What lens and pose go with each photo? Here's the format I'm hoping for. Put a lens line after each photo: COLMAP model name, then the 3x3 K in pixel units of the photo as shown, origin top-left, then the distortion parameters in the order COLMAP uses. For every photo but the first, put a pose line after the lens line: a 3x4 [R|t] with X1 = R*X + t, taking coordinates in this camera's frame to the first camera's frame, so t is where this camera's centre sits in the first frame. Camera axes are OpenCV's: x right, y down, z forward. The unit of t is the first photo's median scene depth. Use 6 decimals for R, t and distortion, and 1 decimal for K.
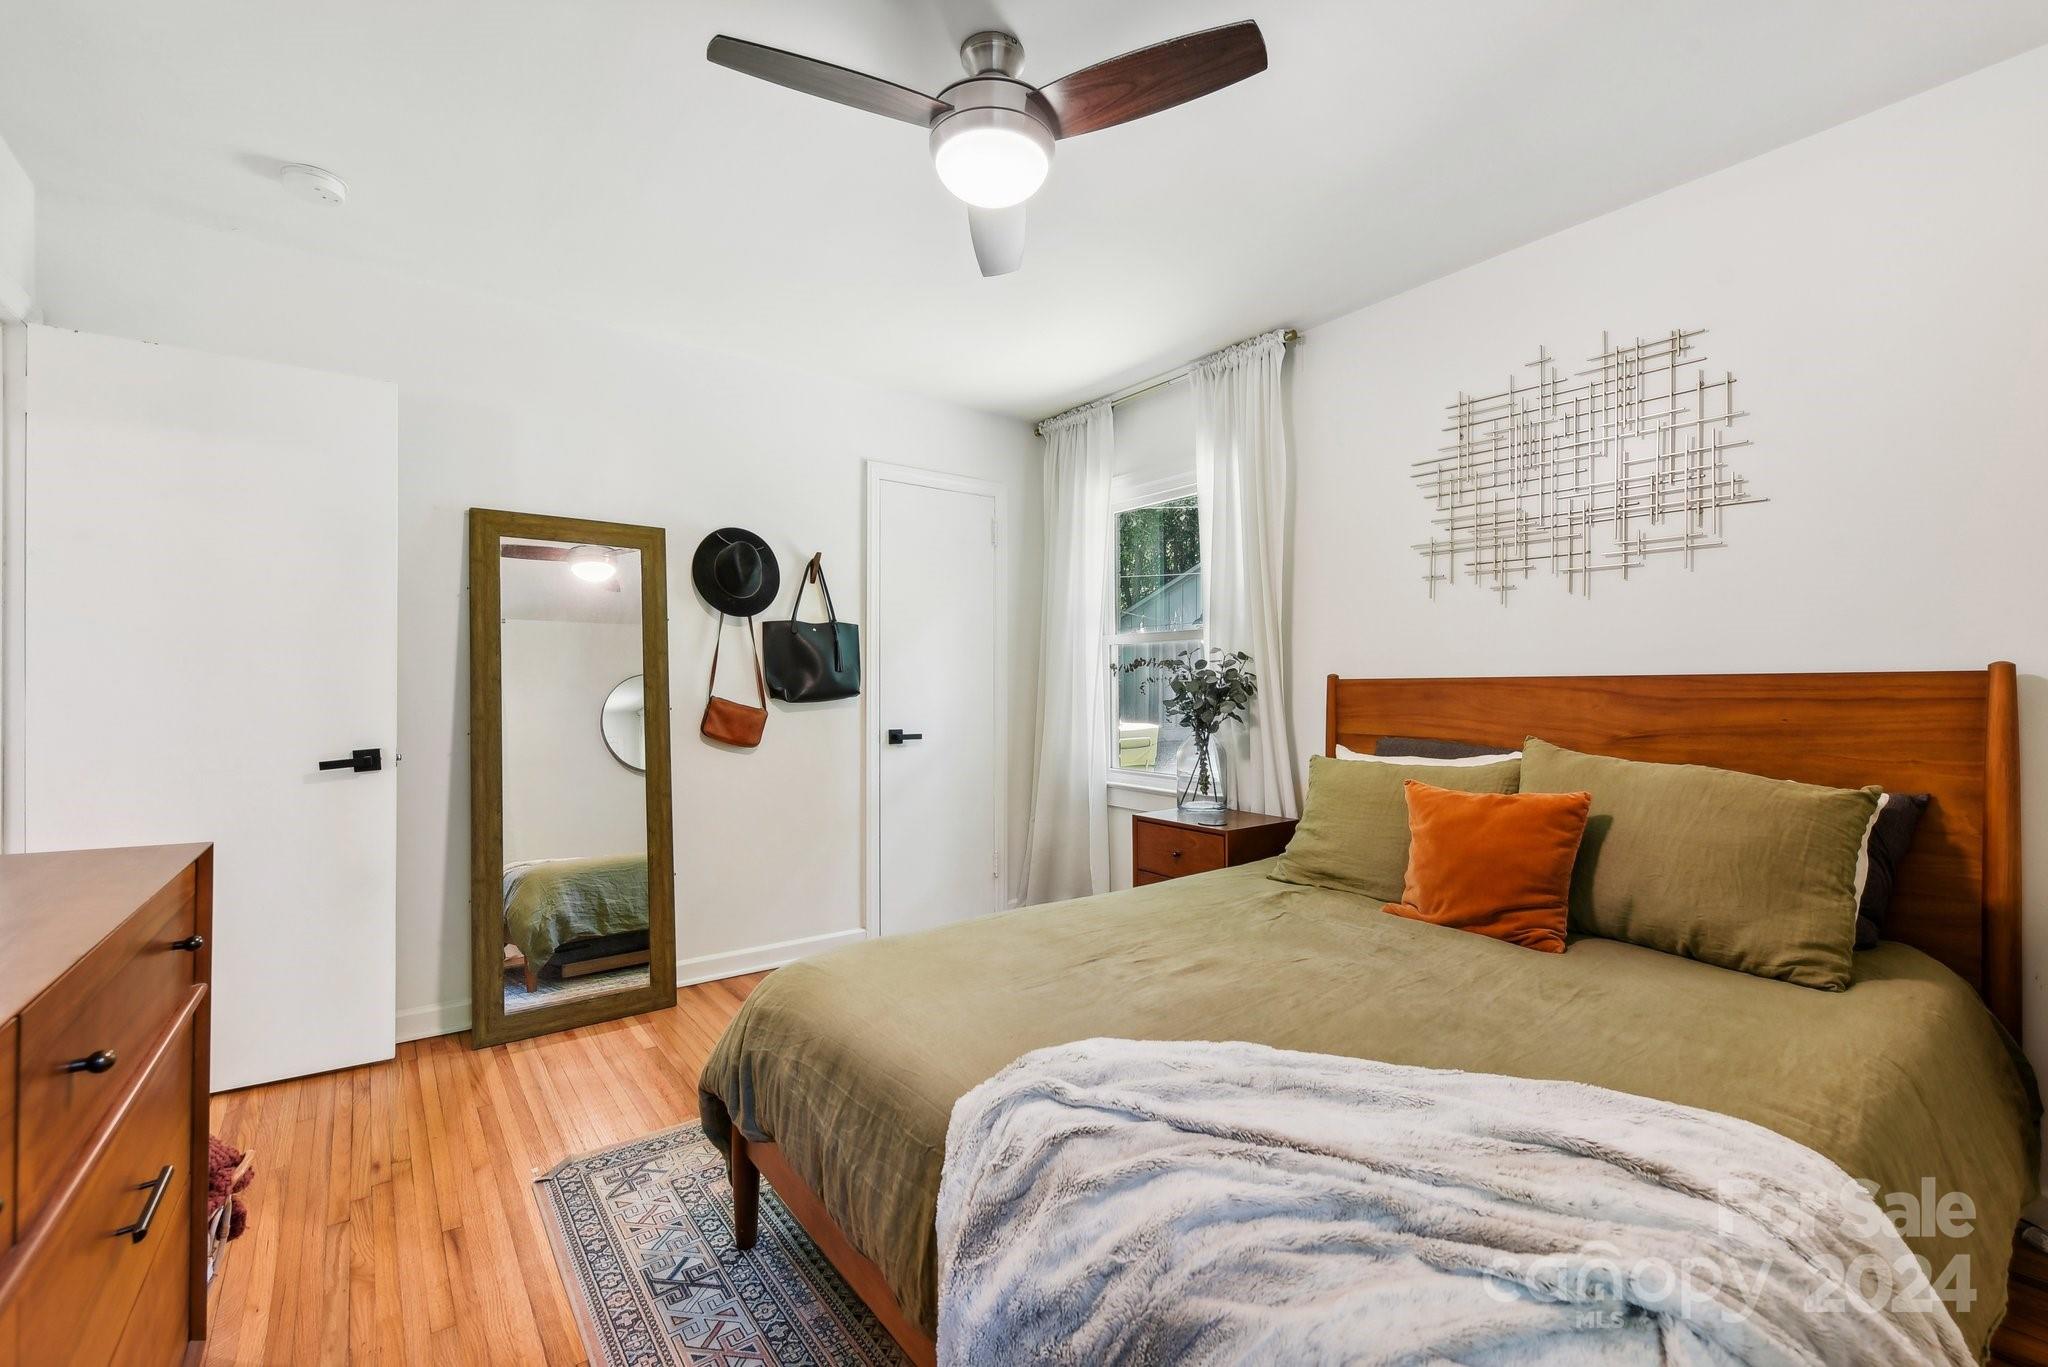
lens RADIAL K [[867.1, 0, 1008.5], [0, 867.1, 693.3], [0, 0, 1]] dist [0.003763, 0.000371]
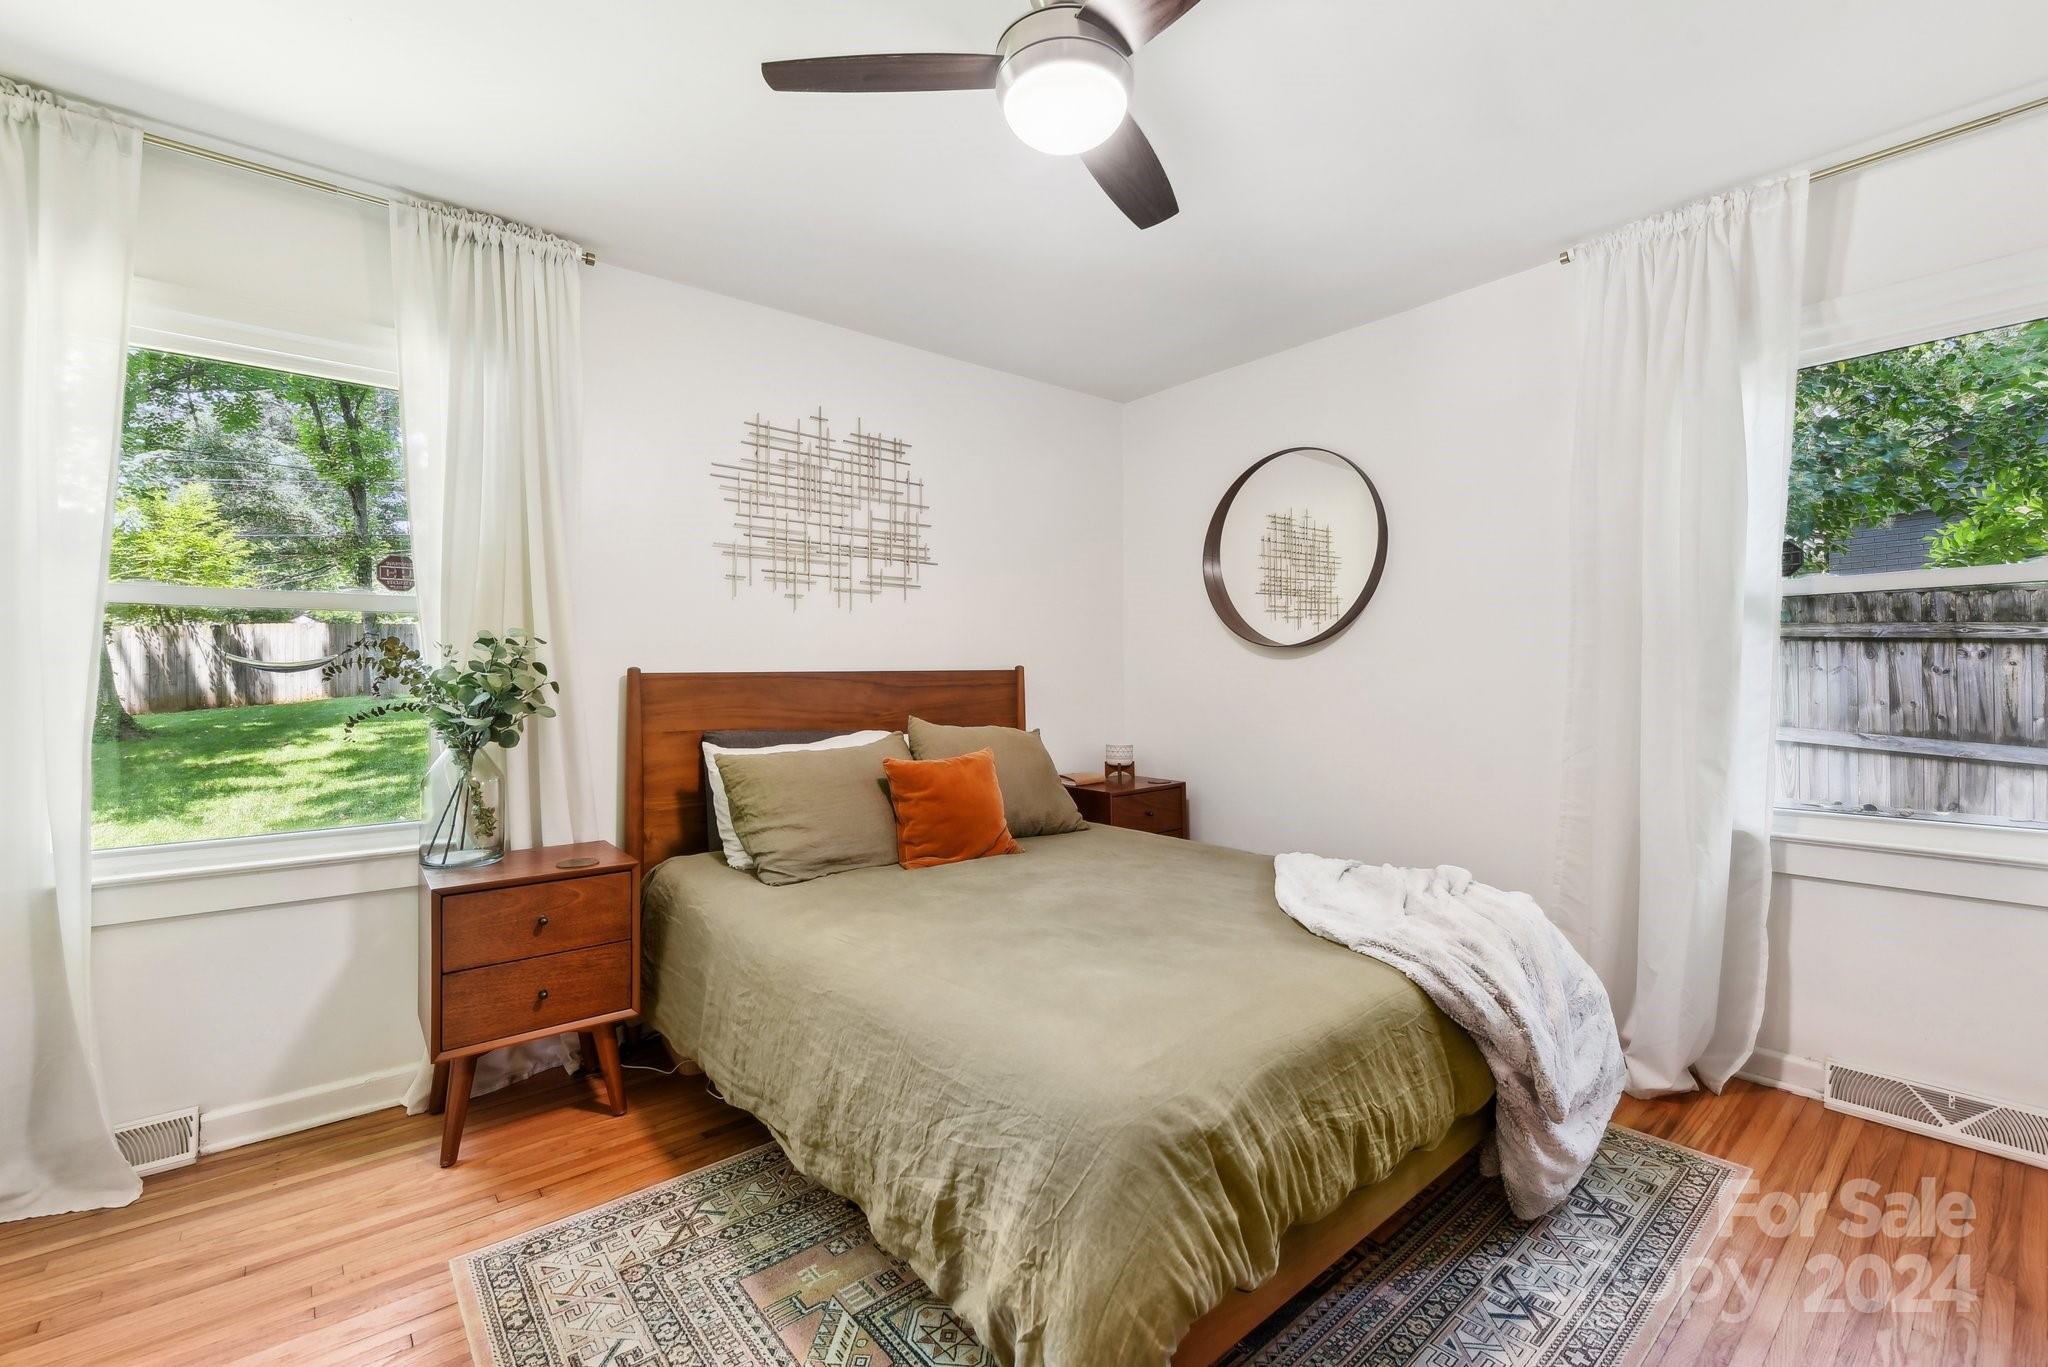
lens RADIAL K [[867.1, 0, 1012.3], [0, 867.1, 670.5], [0, 0, 1]] dist [0.003763, 0.000371]
pose [[-0.054476, 0.009803, 0.998467, -0.586499], [0.021663, 0.999728, -0.008634, -0.003094], [-0.998280, 0.021160, -0.054673, 0.728993]]
